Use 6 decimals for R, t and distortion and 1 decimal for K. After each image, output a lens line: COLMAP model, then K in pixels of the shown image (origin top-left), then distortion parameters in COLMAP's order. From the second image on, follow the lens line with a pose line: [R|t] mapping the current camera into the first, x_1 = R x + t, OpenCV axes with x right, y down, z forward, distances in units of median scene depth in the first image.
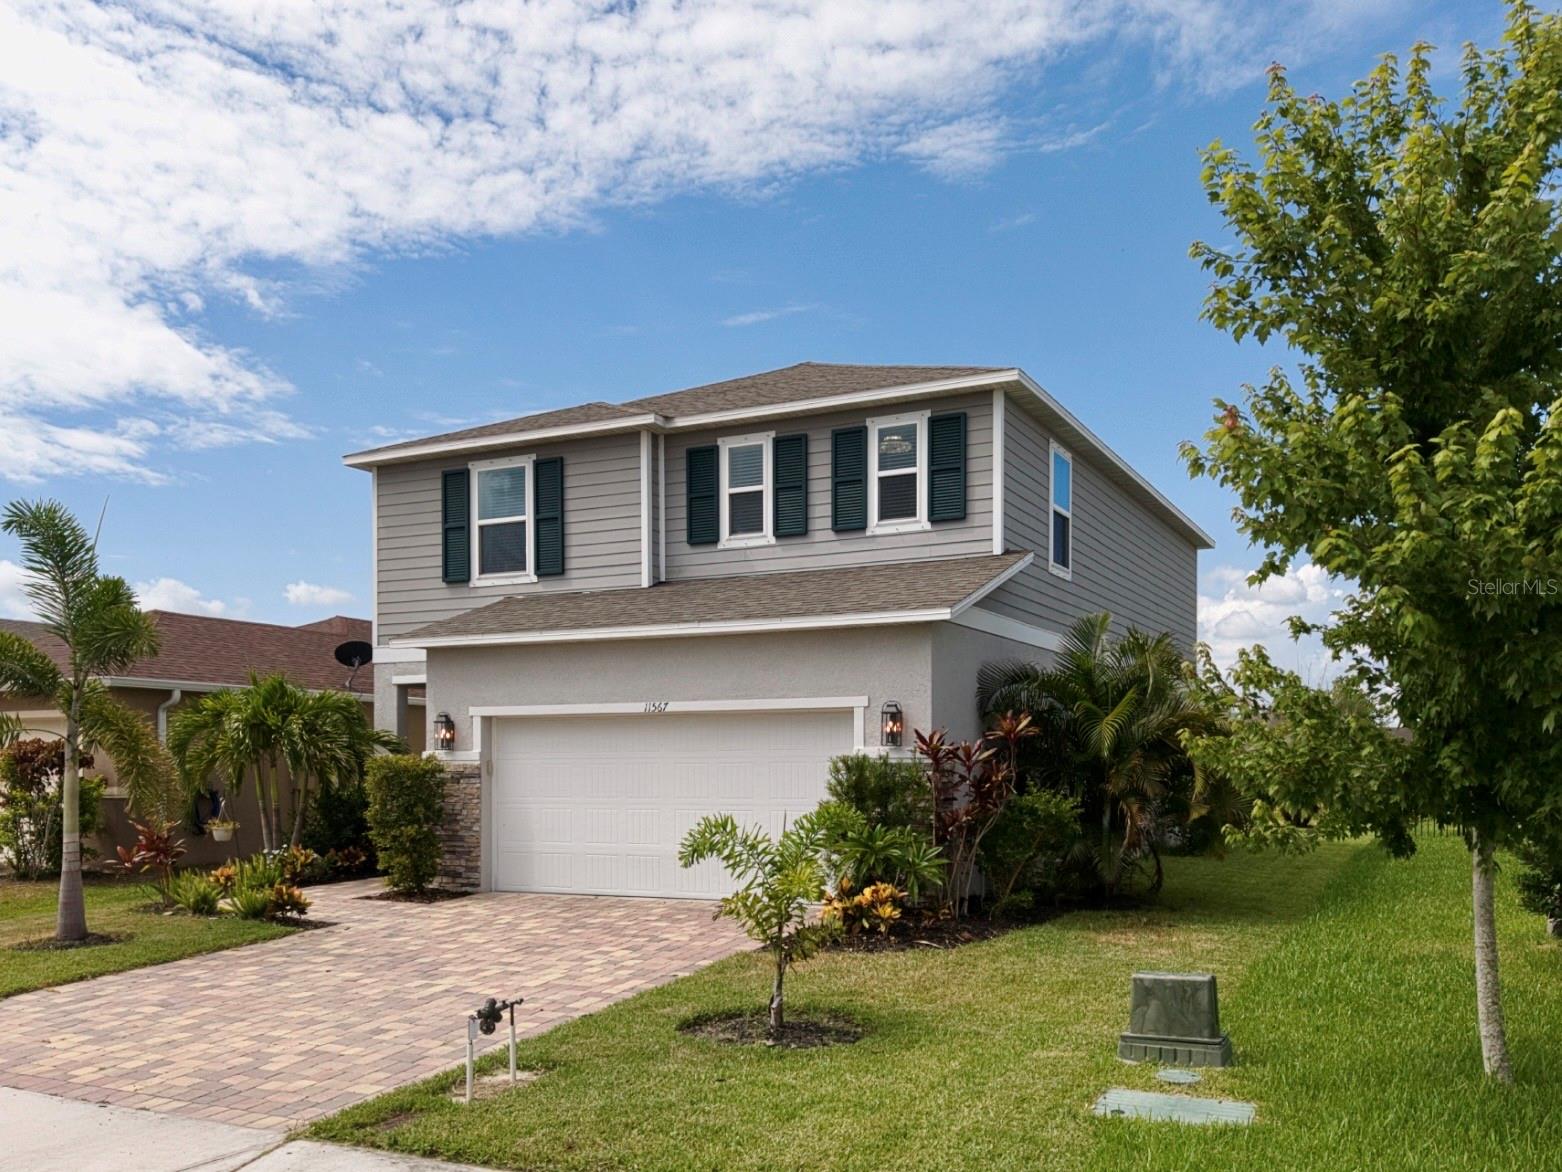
lens RADIAL K [[1365.5, 0, 764.9], [0, 1365.5, 815.7], [0, 0, 1]] dist [0.063477, -0.144317]
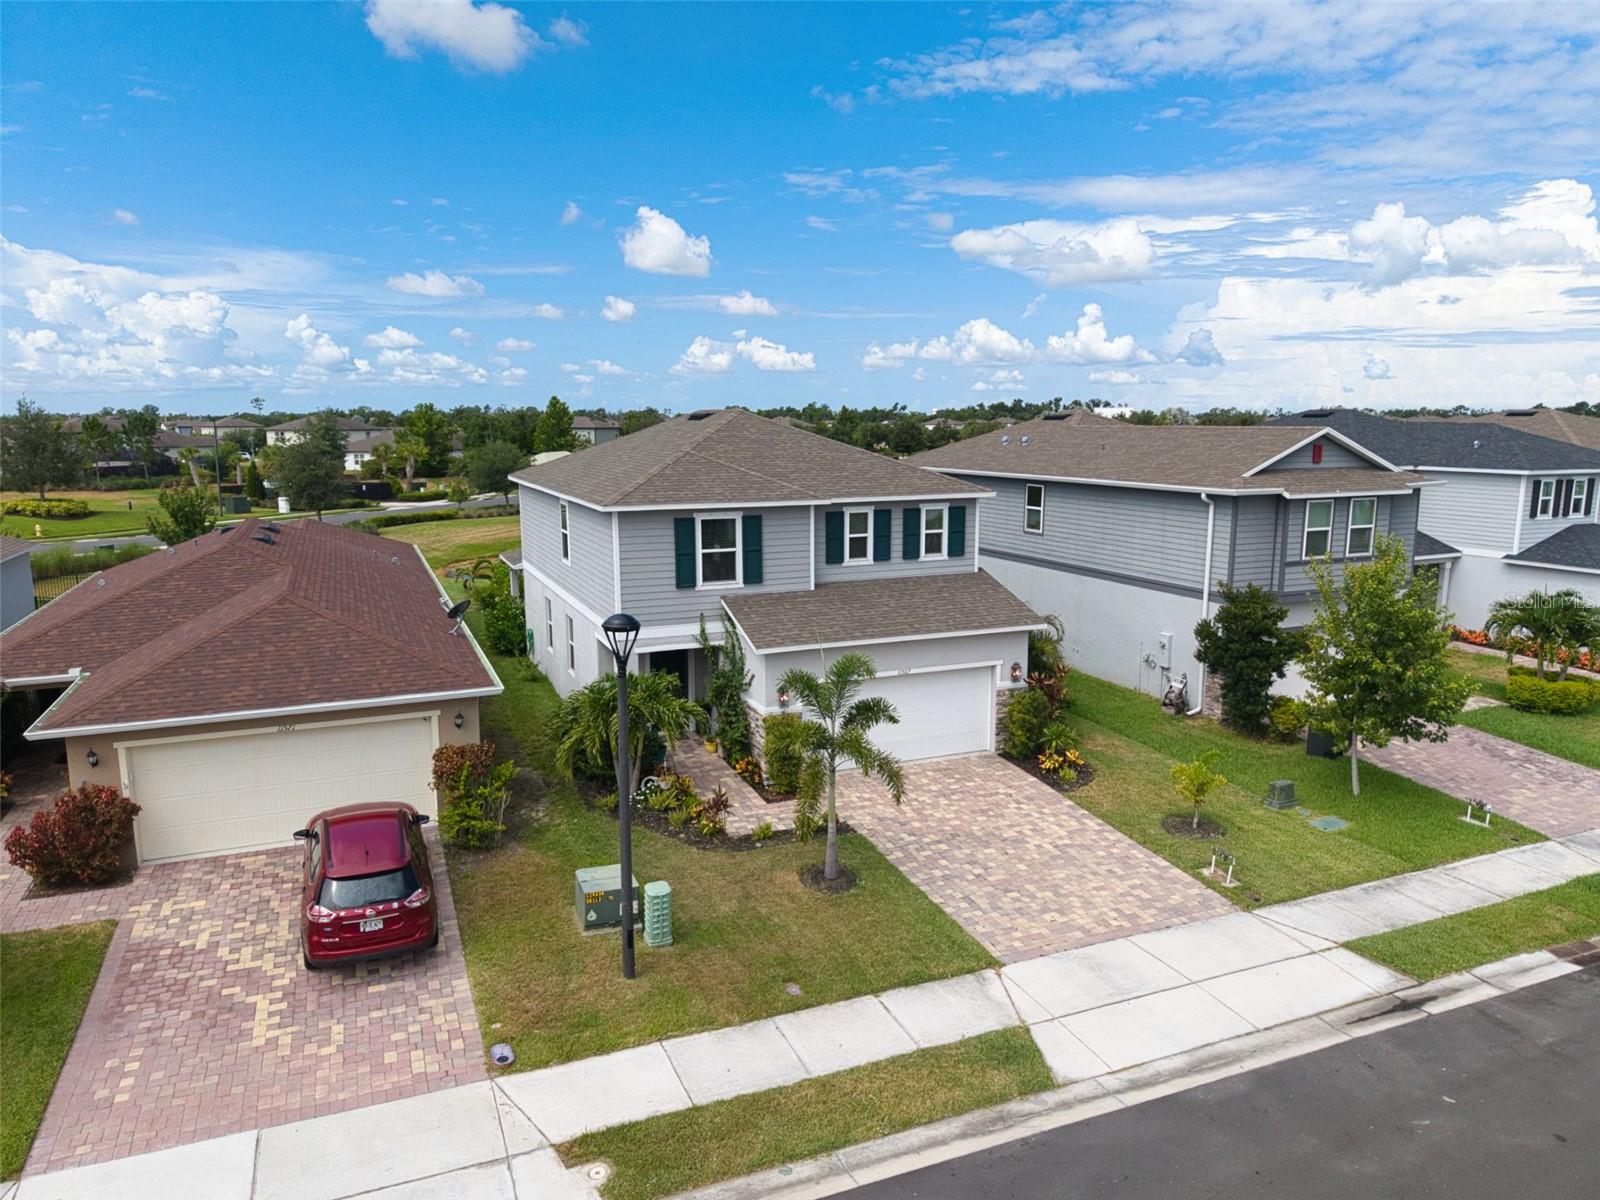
lens RADIAL K [[1073.7, 0, 800.0], [0, 1073.7, 600.0], [0, 0, 1]] dist [0.007674, -0.001982]
pose [[0.643306, -0.127864, 0.754856, -1.231459], [0.025315, 0.988969, 0.145946, -0.380701], [-0.765190, -0.074778, 0.639446, 0.117423]]
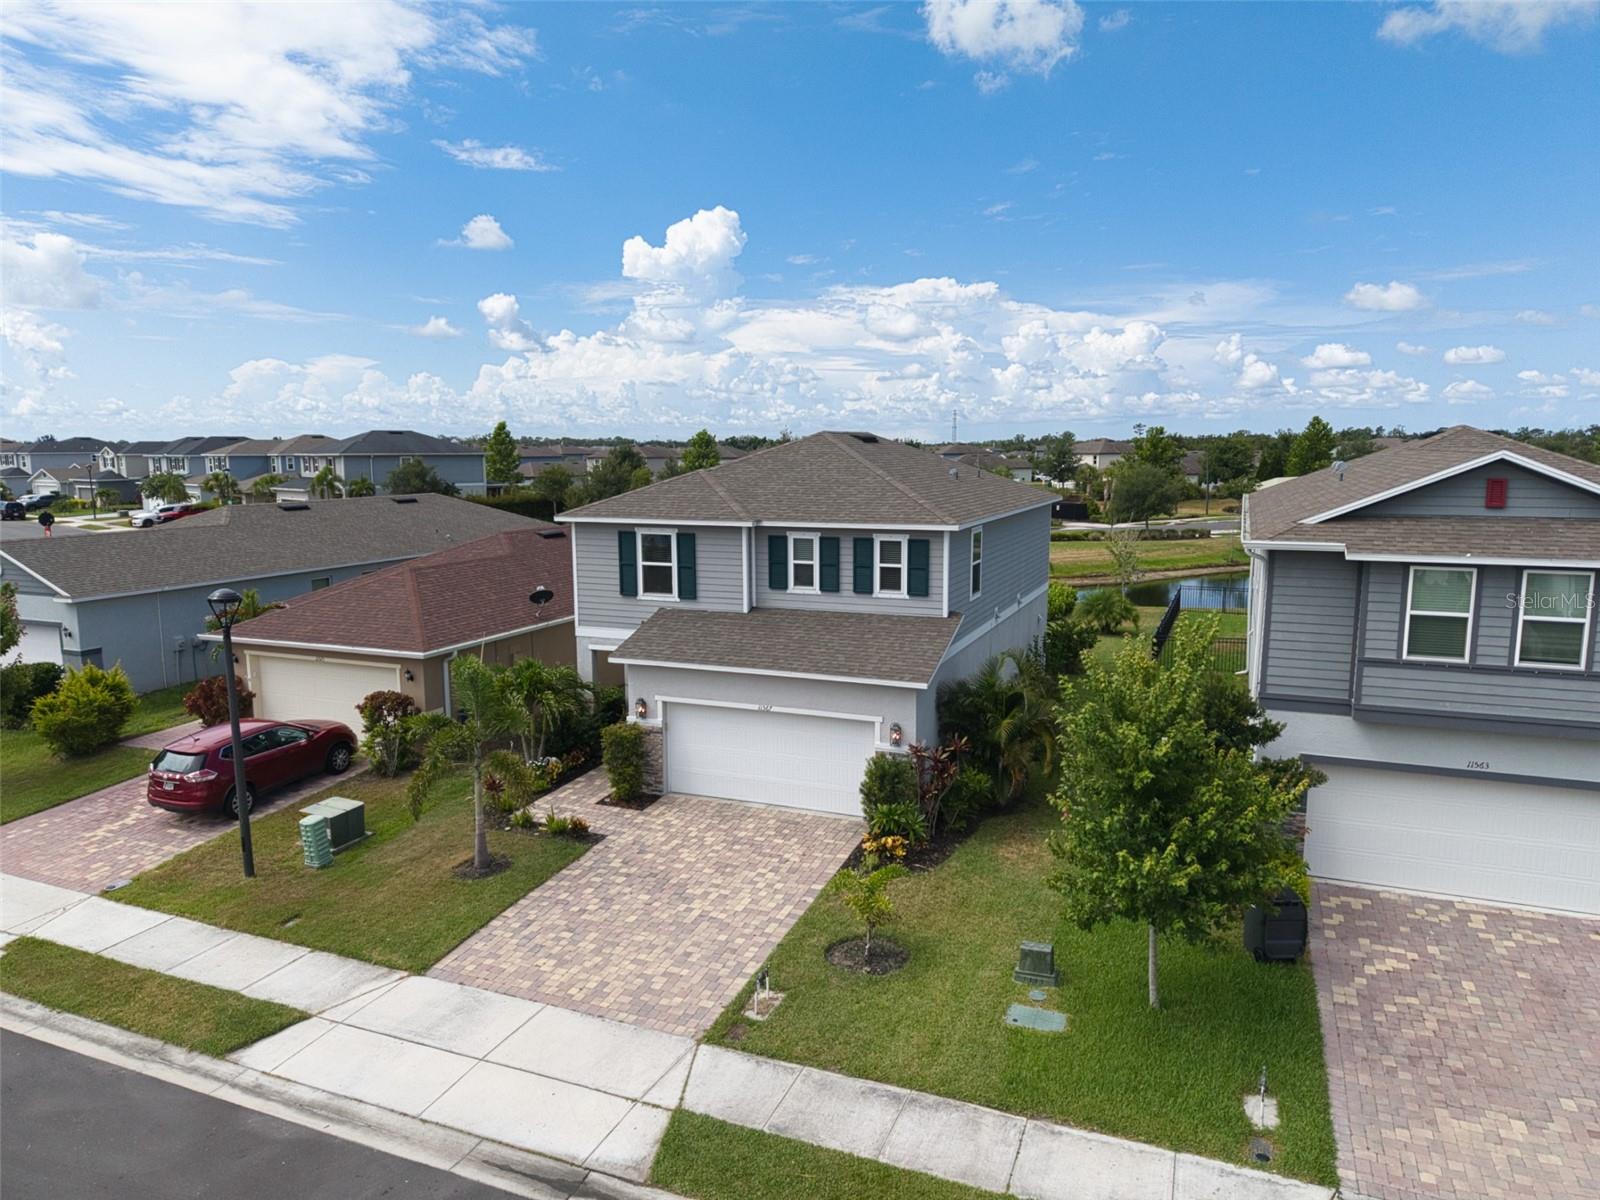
lens RADIAL K [[1073.7, 0, 800.0], [0, 1073.7, 600.0], [0, 0, 1]] dist [0.007674, -0.001982]
pose [[0.996813, -0.014315, 0.078474, -0.133098], [0.005458, 0.993701, 0.111929, -0.358033], [-0.079582, -0.111144, 0.990613, -0.401294]]
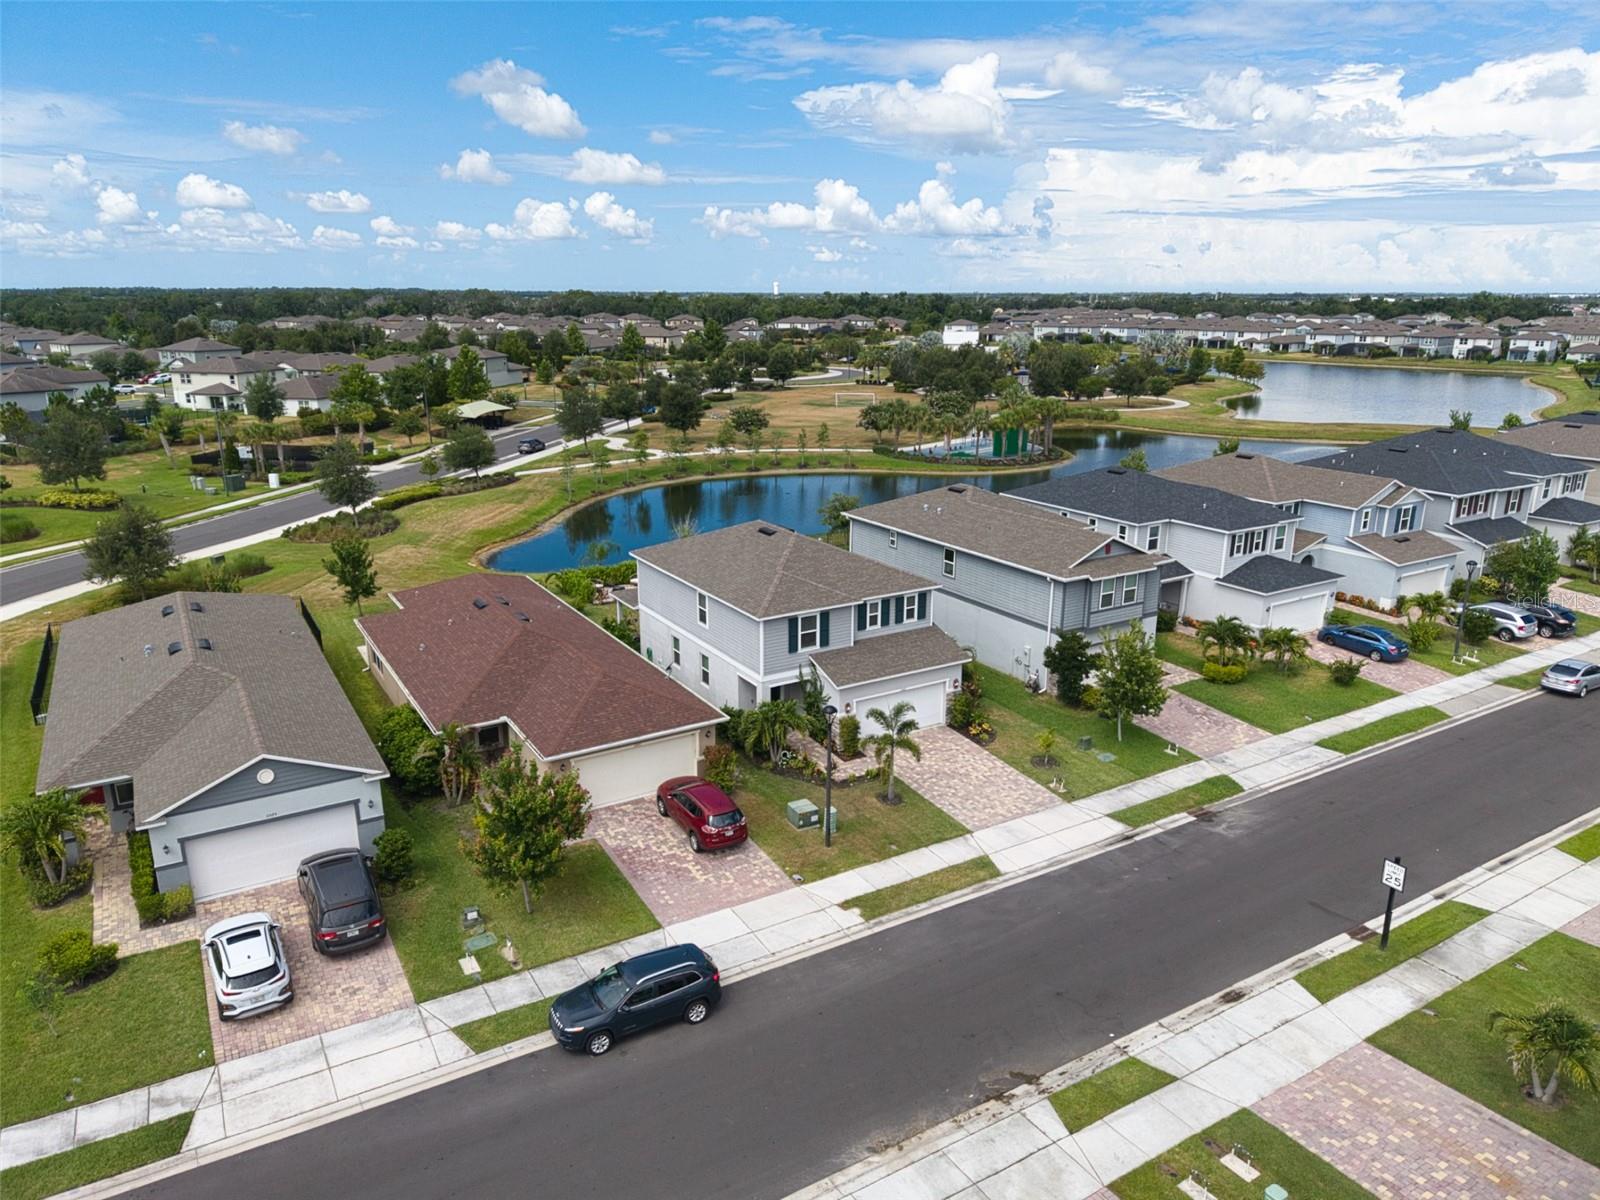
lens RADIAL K [[1073.6, 0, 800.0], [0, 1073.6, 600.0], [0, 0, 1]] dist [0.043576, -0.051026]
pose [[0.522462, -0.232414, 0.820376, -2.460984], [0.020294, 0.965252, 0.260533, -1.034295], [-0.852421, -0.119470, 0.509024, -0.251002]]
